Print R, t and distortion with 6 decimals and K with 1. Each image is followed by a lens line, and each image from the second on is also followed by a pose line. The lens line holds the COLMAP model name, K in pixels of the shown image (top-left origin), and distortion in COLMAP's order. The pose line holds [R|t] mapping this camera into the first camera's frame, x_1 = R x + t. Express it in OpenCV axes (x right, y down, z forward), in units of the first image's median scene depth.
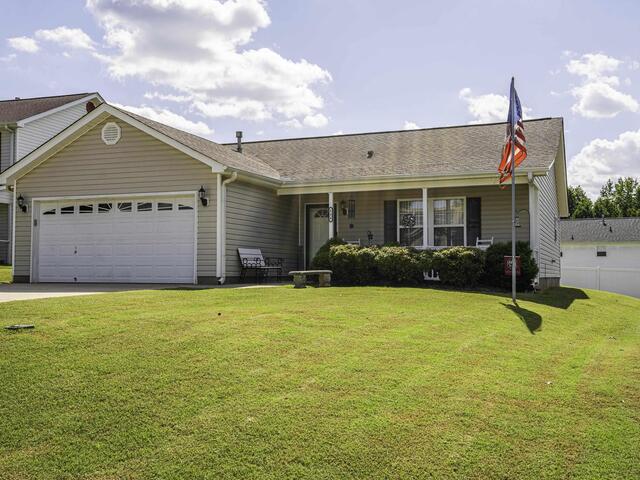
lens RADIAL K [[660.6, 0, 318.4], [0, 660.6, 242.9], [0, 0, 1]] dist [0.060045, 0.000000]
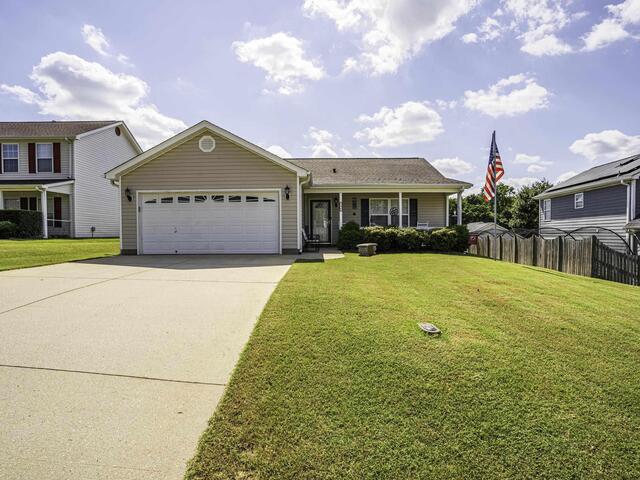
lens RADIAL K [[335.6, 0, 319.2], [0, 335.6, 240.9], [0, 0, 1]] dist [-0.054682, 0.018519]
pose [[0.936924, -0.015814, 0.349175, -0.334305], [-0.005717, 0.998149, 0.060548, -0.010042], [-0.349486, -0.058725, 0.935099, 0.275131]]
